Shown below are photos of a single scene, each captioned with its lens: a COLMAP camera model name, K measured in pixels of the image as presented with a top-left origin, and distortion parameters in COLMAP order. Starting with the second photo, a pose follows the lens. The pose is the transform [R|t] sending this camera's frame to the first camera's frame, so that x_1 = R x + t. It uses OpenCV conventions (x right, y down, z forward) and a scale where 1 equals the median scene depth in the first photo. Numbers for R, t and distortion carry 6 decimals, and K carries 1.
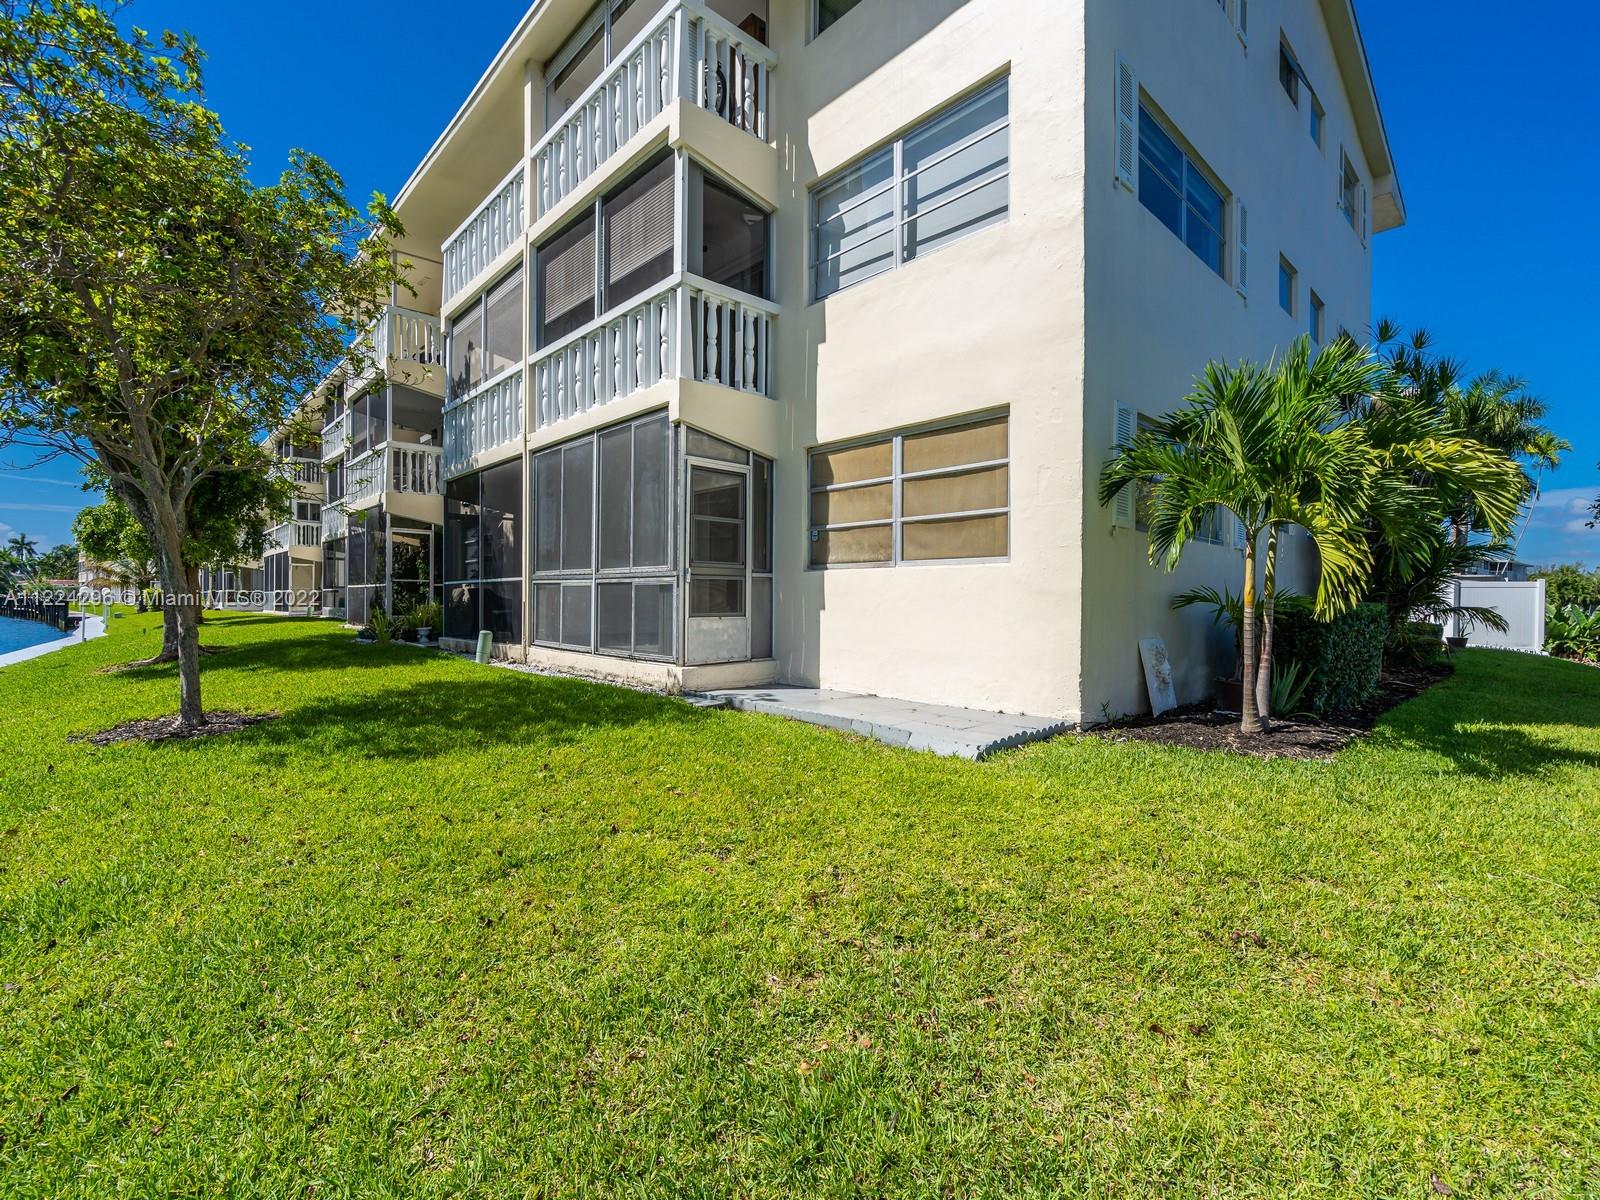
lens RADIAL K [[756.2, 0, 791.8], [0, 756.2, 605.8], [0, 0, 1]] dist [0.020983, -0.001677]
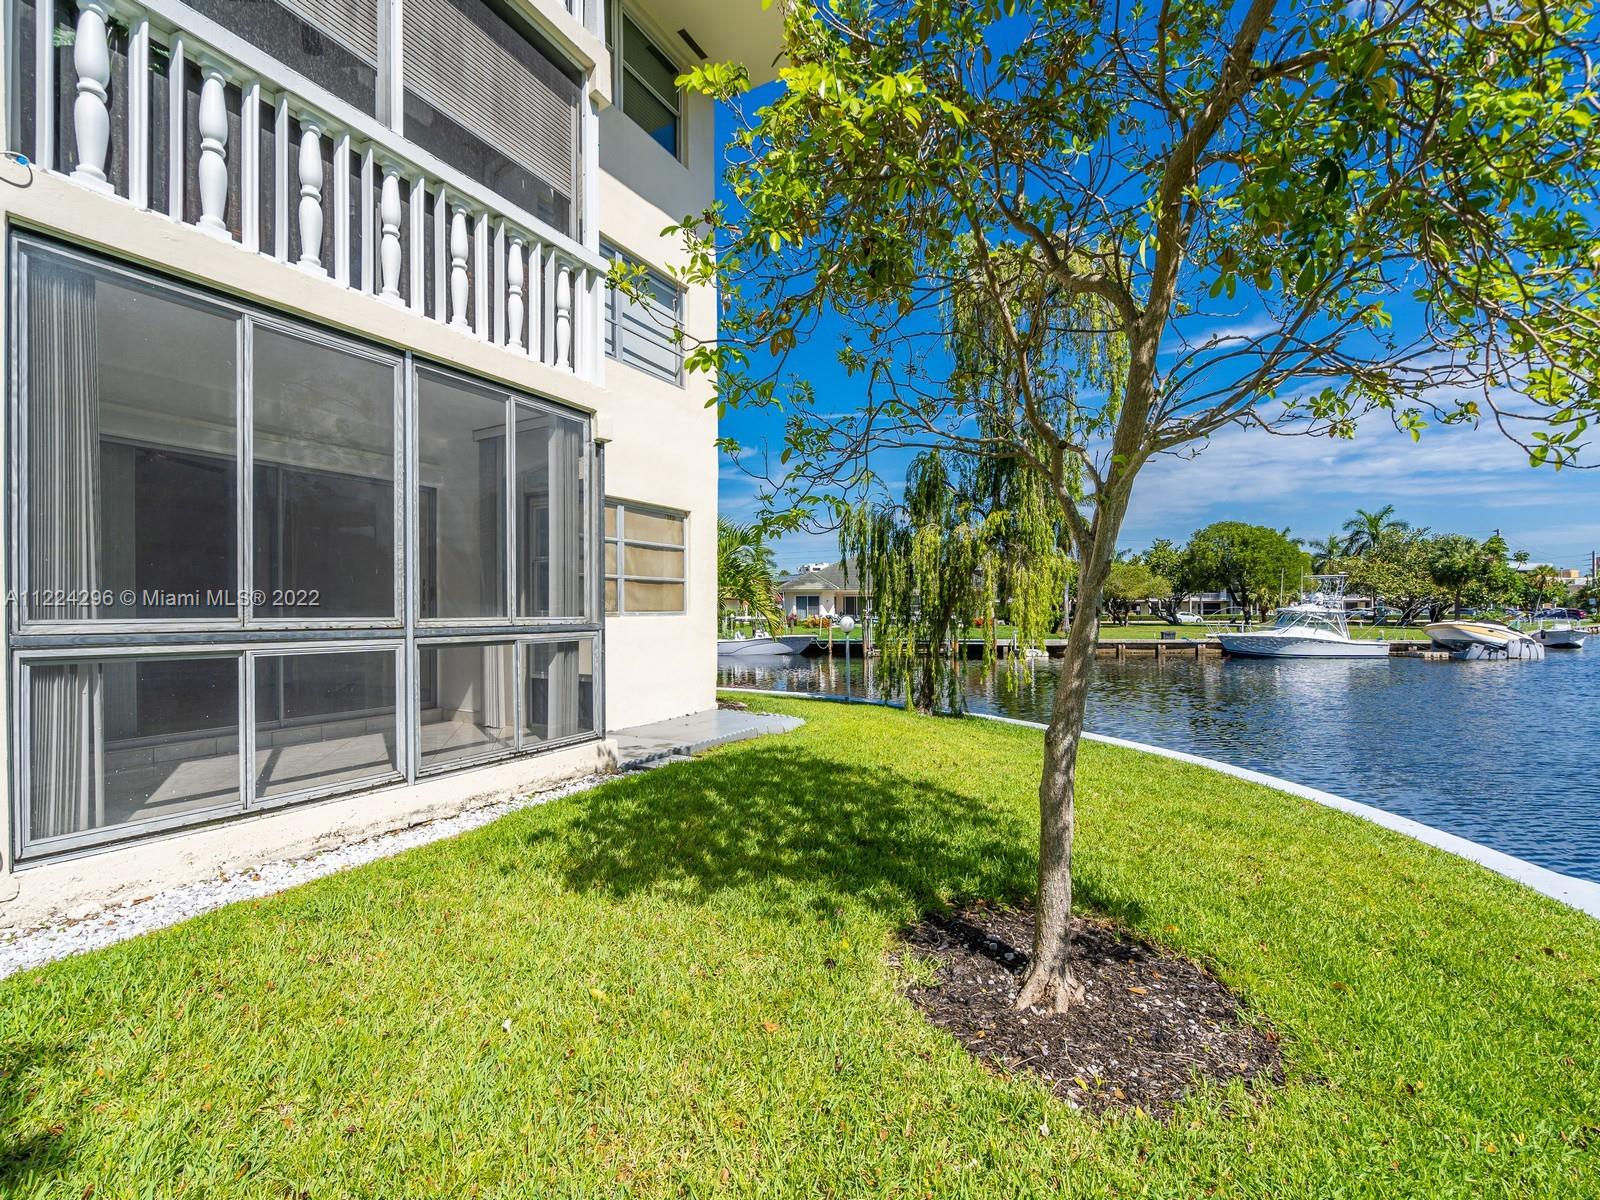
lens RADIAL K [[756.2, 0, 745.7], [0, 756.2, 624.6], [0, 0, 1]] dist [0.020983, -0.001677]
pose [[-0.281693, -0.027853, 0.959100, -0.807171], [0.003094, 0.999547, 0.029936, -0.057914], [-0.959499, 0.011401, -0.281480, 0.896114]]
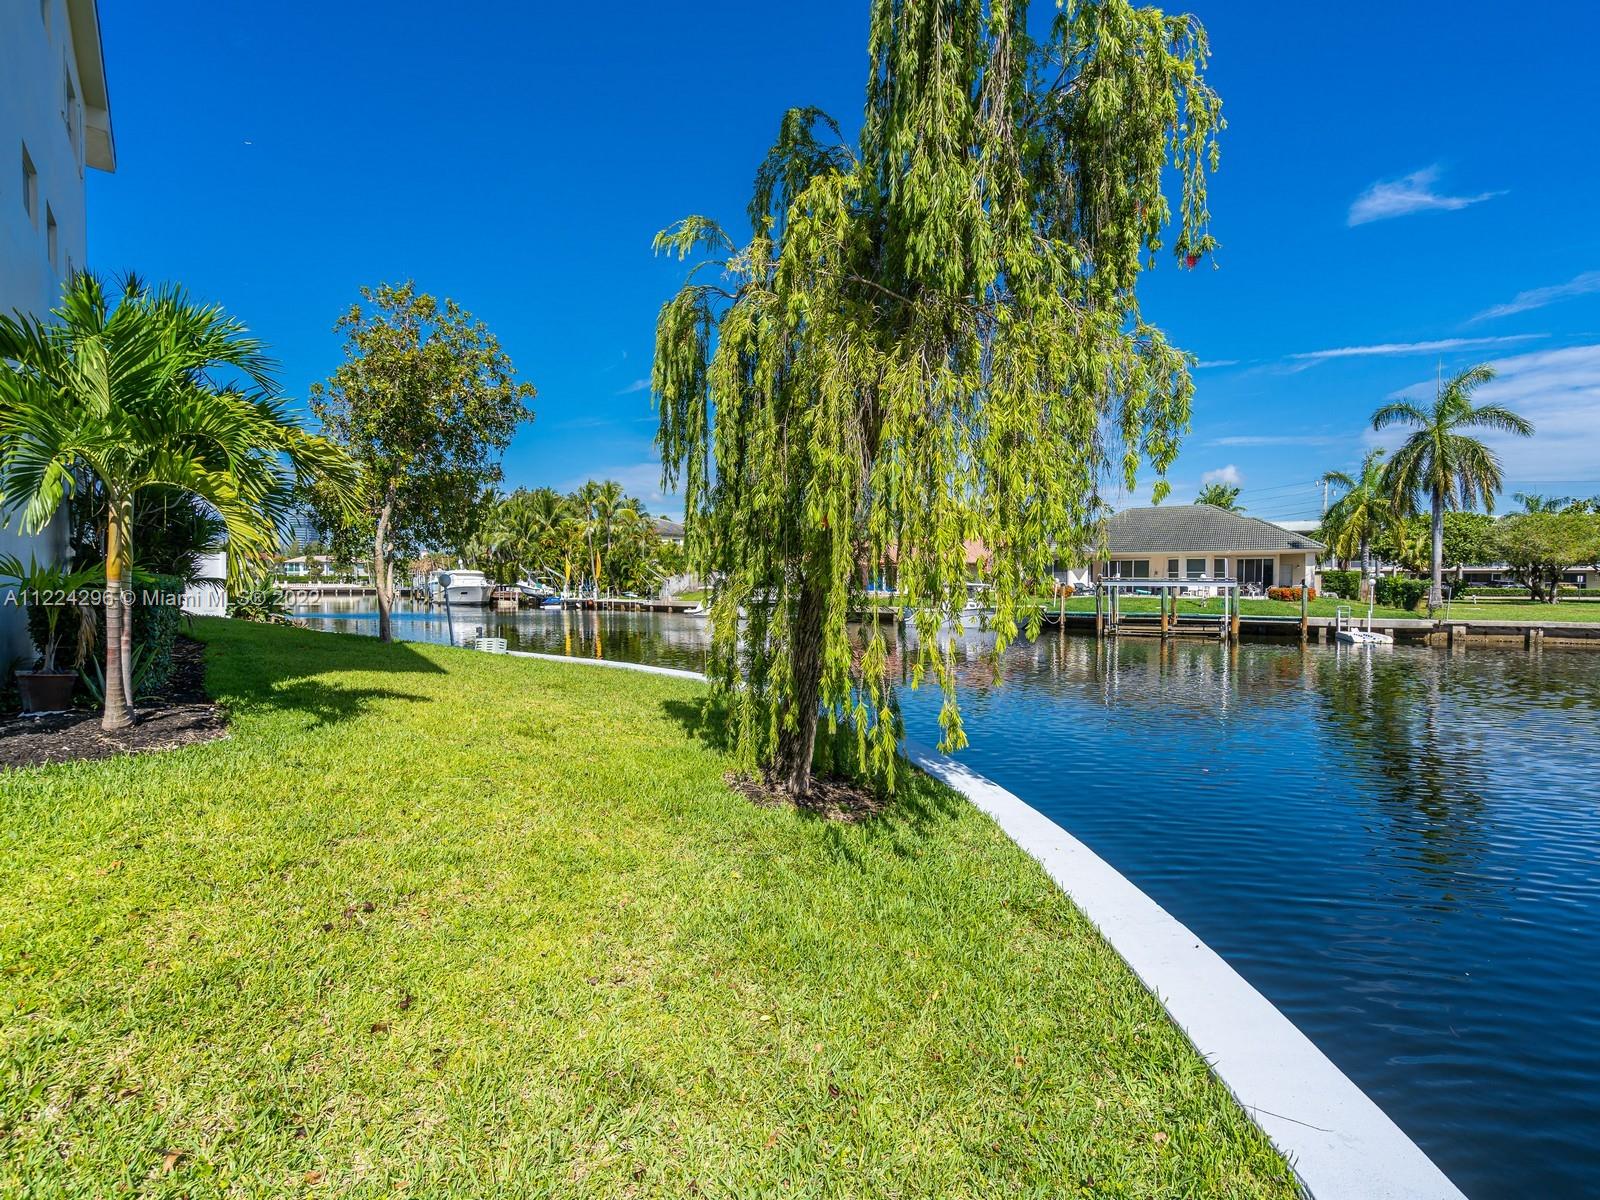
lens RADIAL K [[756.2, 0, 784.5], [0, 756.2, 593.3], [0, 0, 1]] dist [0.020983, -0.001677]
pose [[0.051439, -0.025973, 0.998338, -0.245473], [-0.002446, 0.999655, 0.026133, -0.009488], [-0.998673, -0.003787, 0.051358, 0.248488]]
